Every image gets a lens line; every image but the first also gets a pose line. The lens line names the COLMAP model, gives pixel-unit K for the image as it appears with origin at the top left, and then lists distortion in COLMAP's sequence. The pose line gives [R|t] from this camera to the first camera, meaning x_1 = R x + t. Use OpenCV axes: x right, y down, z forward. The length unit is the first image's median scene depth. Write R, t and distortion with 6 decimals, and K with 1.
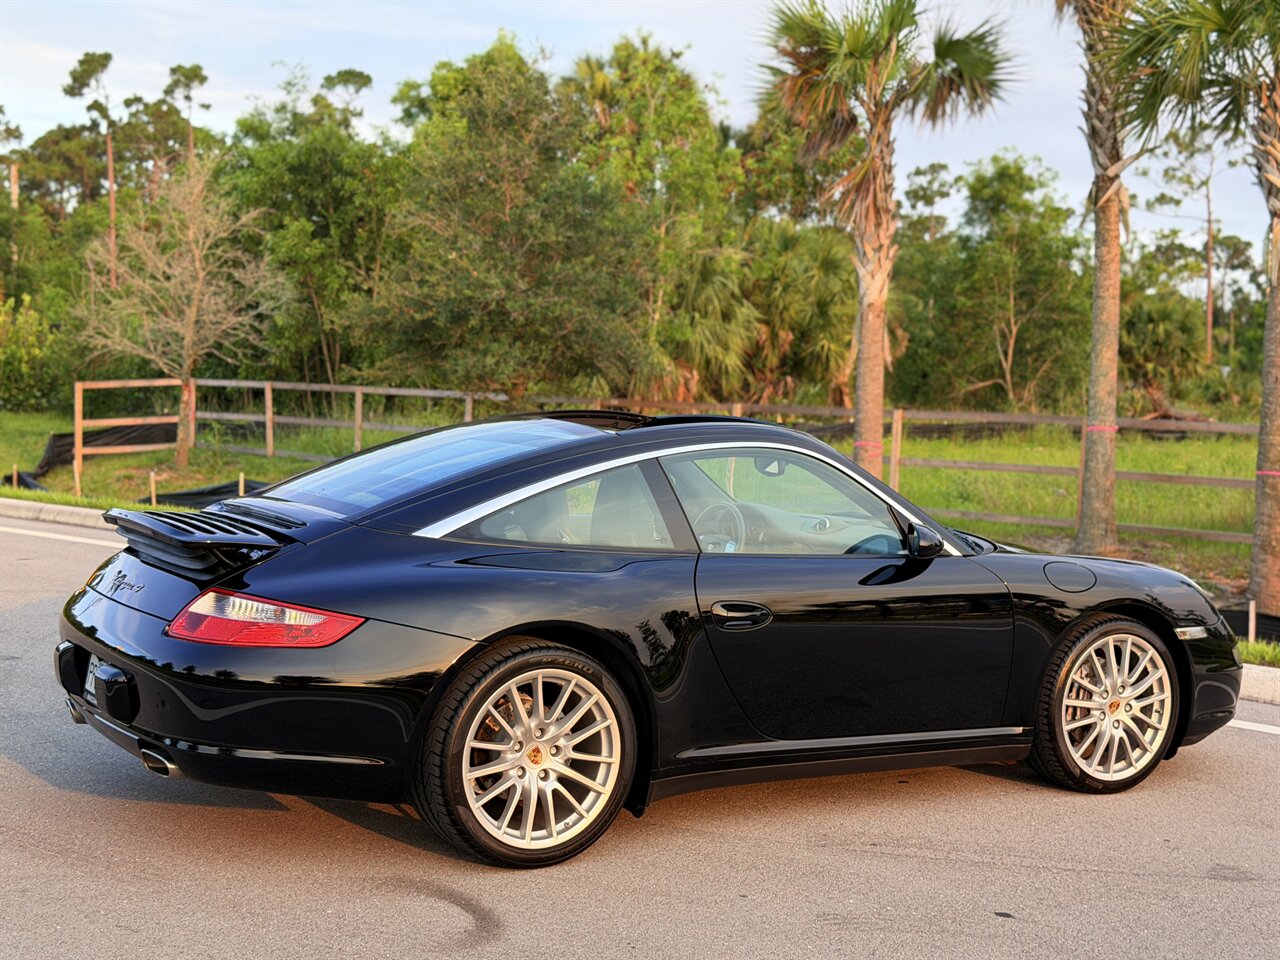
lens RADIAL K [[1858.1, 0, 640.0], [0, 1858.1, 480.0], [0, 0, 1]] dist [0.163748, -0.252940]
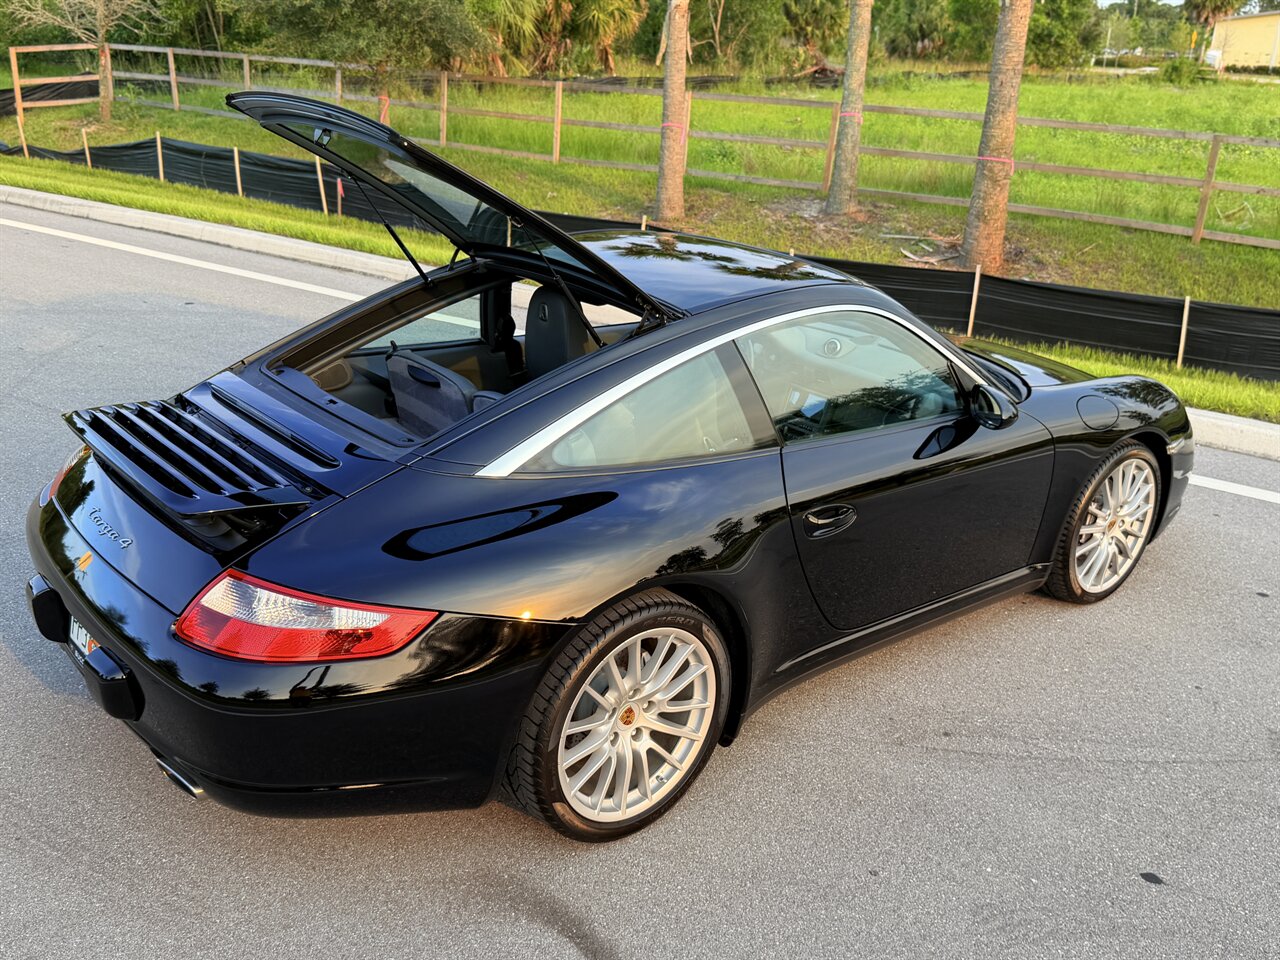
lens RADIAL K [[1207.0, 0, 630.0], [0, 1207.0, 482.8], [0, 0, 1]] dist [0.161381, -0.295306]
pose [[0.988820, -0.037917, 0.144215, -0.037447], [-0.007069, 0.954125, 0.299327, -0.035780], [-0.148949, -0.296999, 0.943189, 0.139551]]
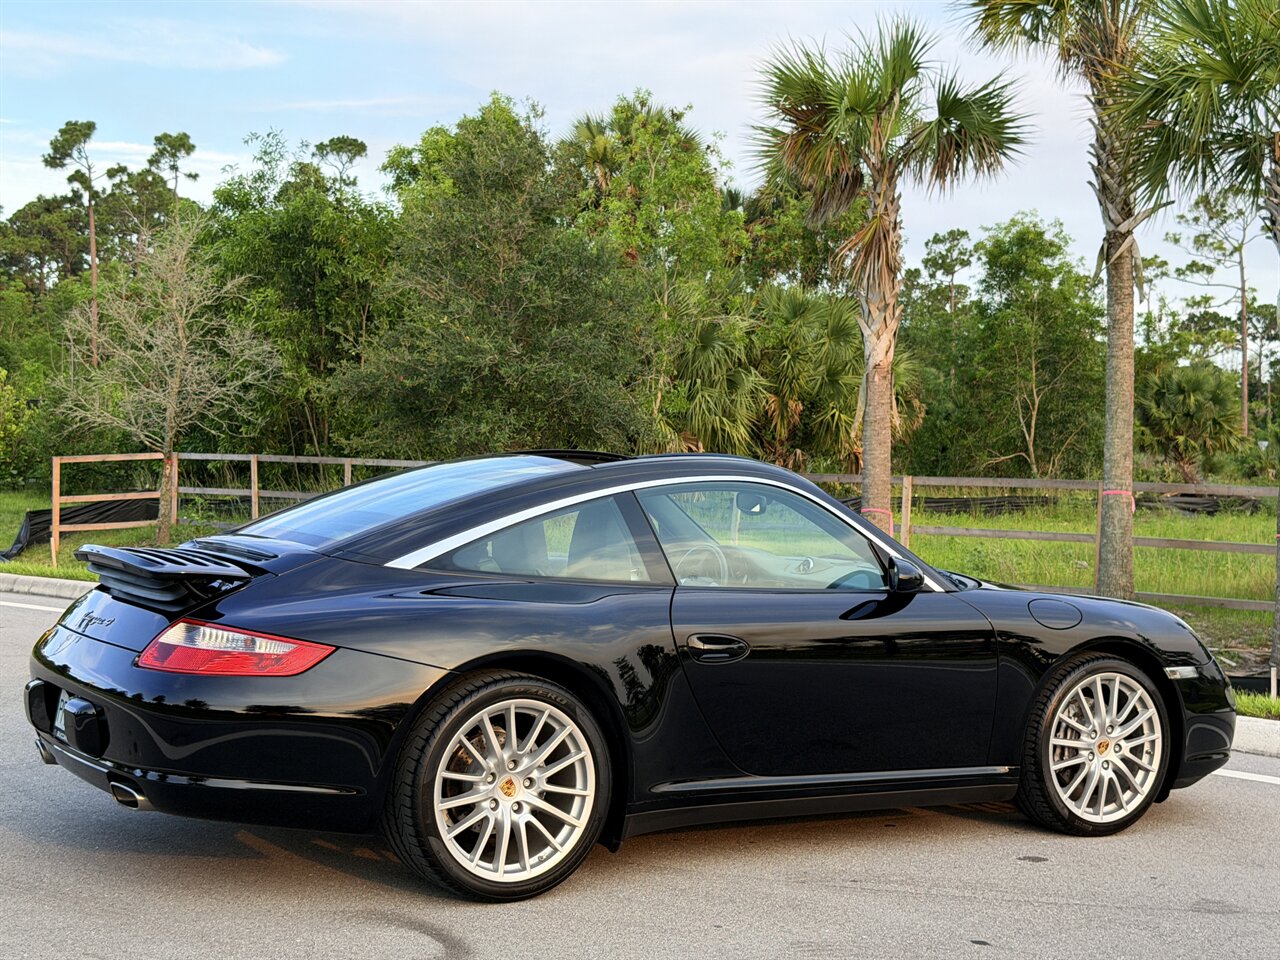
lens RADIAL K [[1962.4, 0, 640.0], [0, 1962.4, 480.0], [0, 0, 1]] dist [0.148822, -0.128320]
pose [[0.999972, -0.006110, -0.004286, 0.005401], [0.005918, 0.999032, -0.043586, 0.008614], [0.004549, 0.043559, 0.999040, -0.014561]]
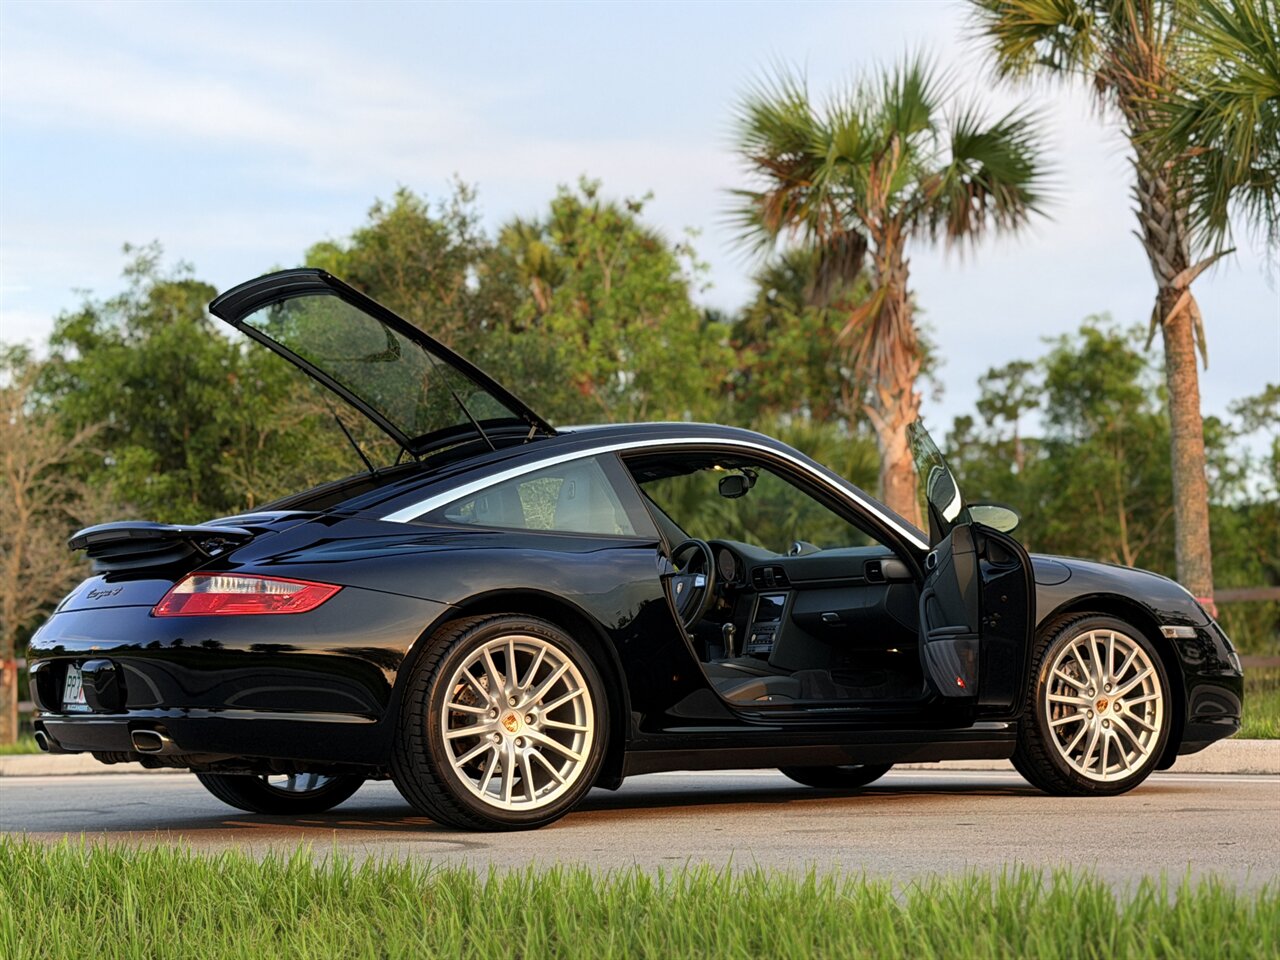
lens RADIAL K [[2727.7, 0, 660.1], [0, 2727.7, 477.6], [0, 0, 1]] dist [0.181185, -0.253358]
pose [[0.997959, -0.060648, 0.020008, 0.001120], [0.062826, 0.988554, -0.137164, 0.063582], [-0.011460, 0.138141, 0.990346, -0.143971]]
